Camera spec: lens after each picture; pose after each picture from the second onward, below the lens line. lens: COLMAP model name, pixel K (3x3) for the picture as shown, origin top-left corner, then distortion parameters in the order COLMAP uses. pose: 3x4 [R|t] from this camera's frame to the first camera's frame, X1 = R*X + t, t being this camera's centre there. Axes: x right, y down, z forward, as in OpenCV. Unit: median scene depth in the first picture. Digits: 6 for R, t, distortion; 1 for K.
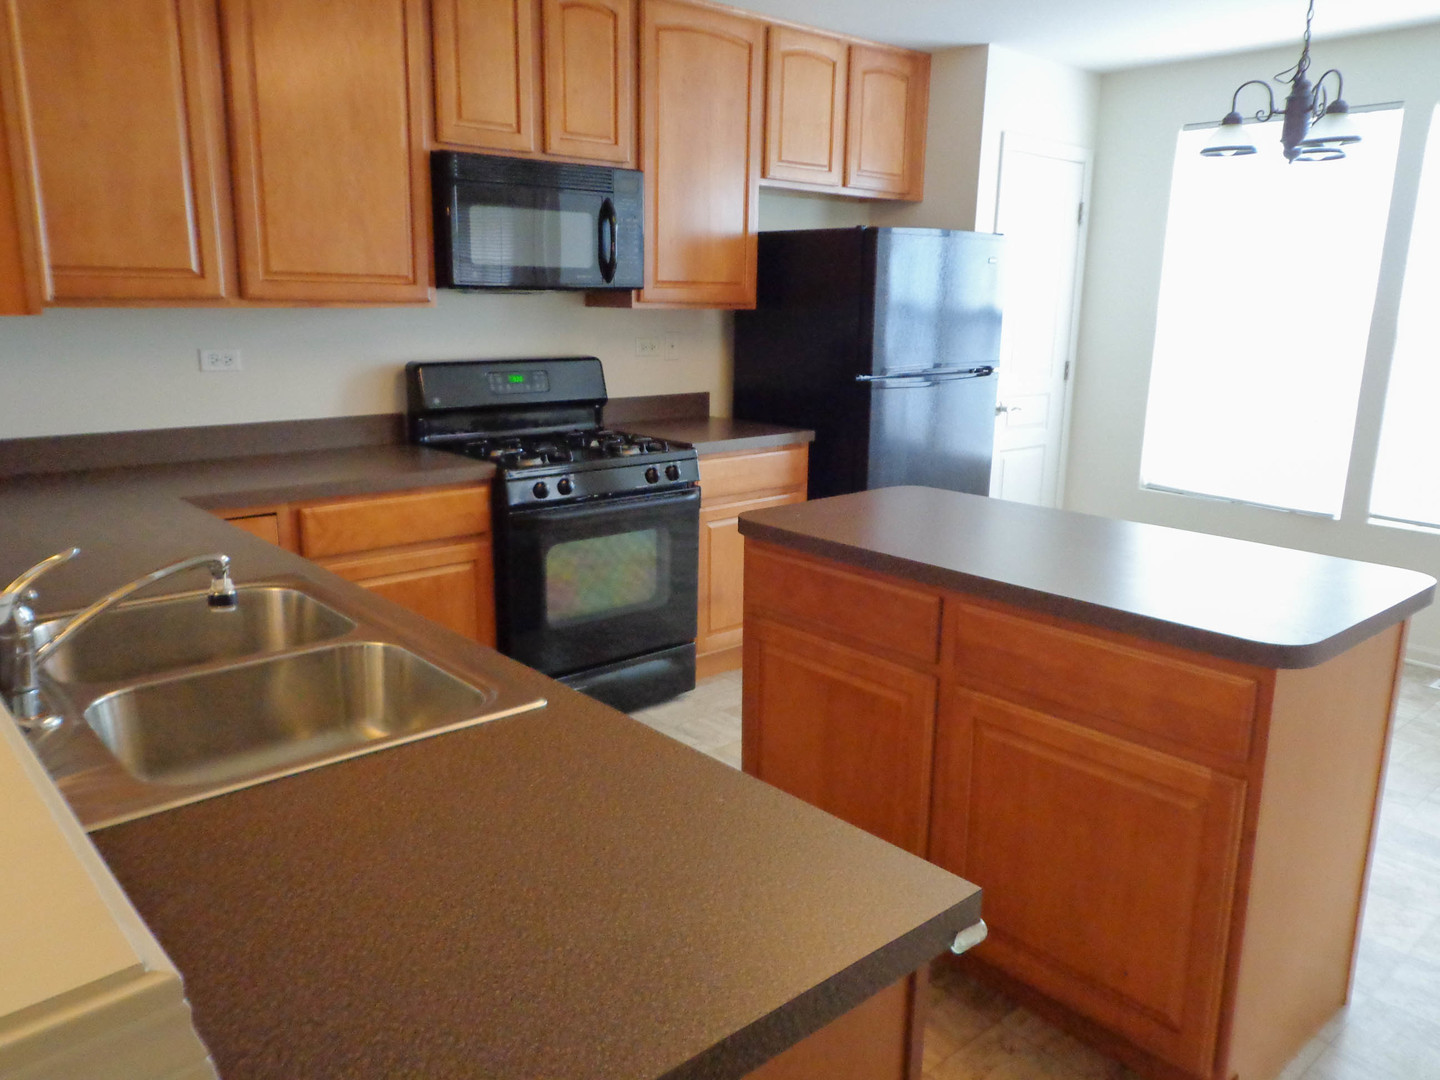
lens RADIAL K [[1088.9, 0, 720.0], [0, 1088.9, 540.0], [0, 0, 1]] dist [-0.001323, 0.000693]
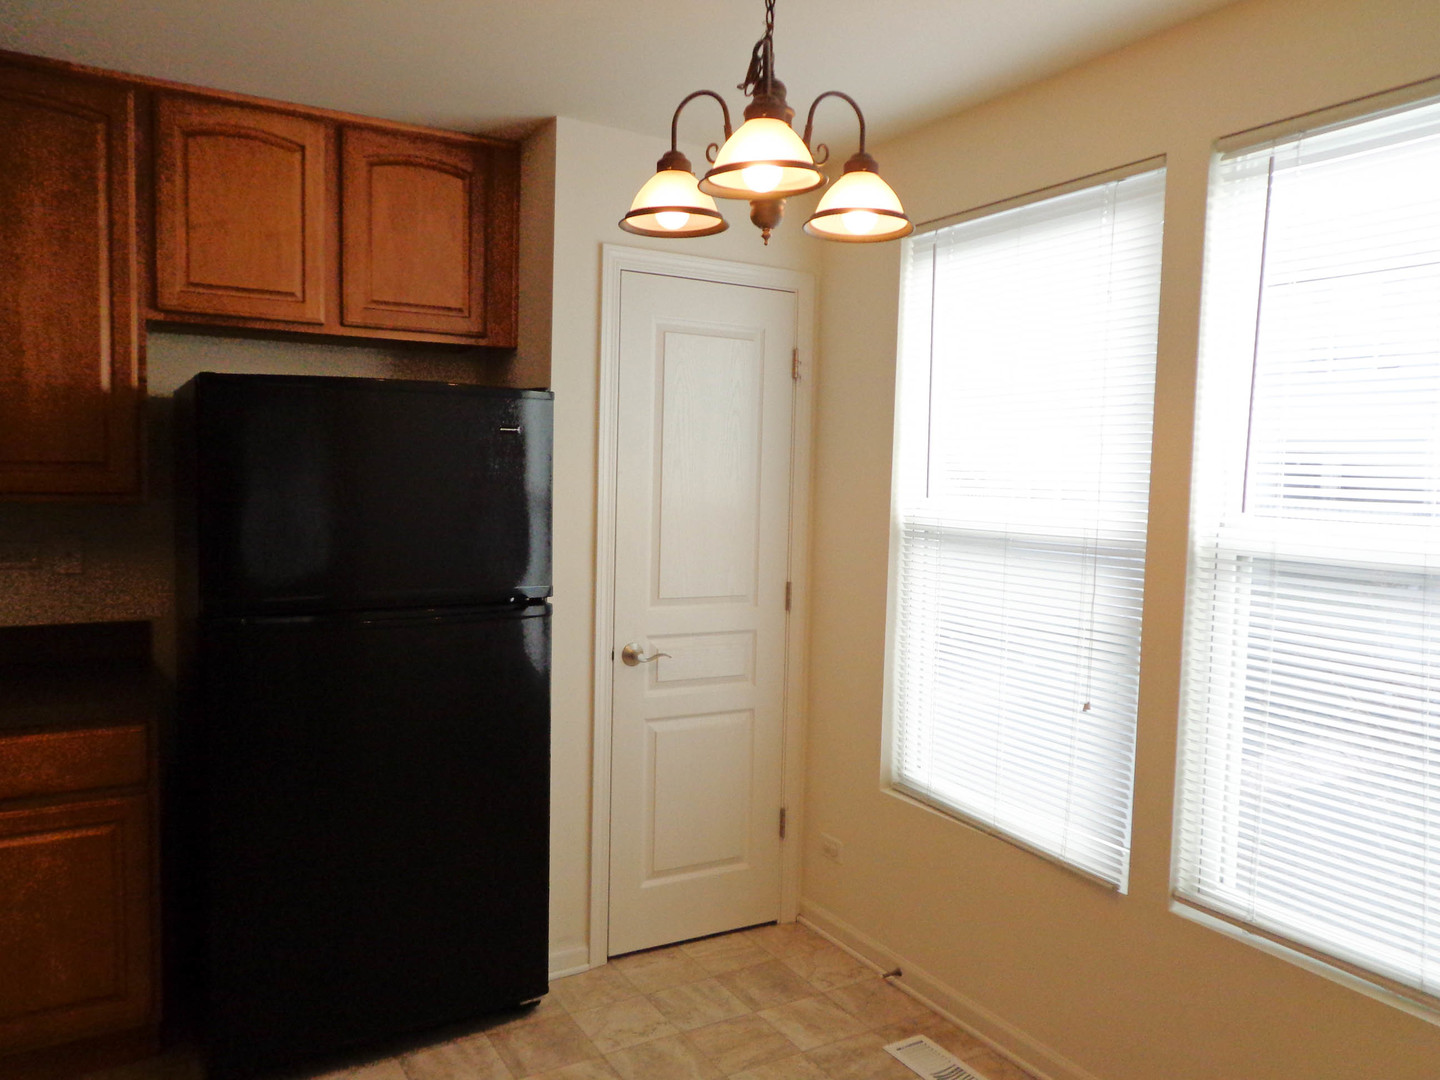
lens RADIAL K [[1088.9, 0, 720.0], [0, 1088.9, 540.0], [0, 0, 1]] dist [-0.001323, 0.000693]
pose [[0.983801, 0.016104, -0.178538, 0.461562], [-0.045413, 0.985857, -0.161320, -0.092555], [0.173415, 0.166814, 0.970619, 0.401256]]
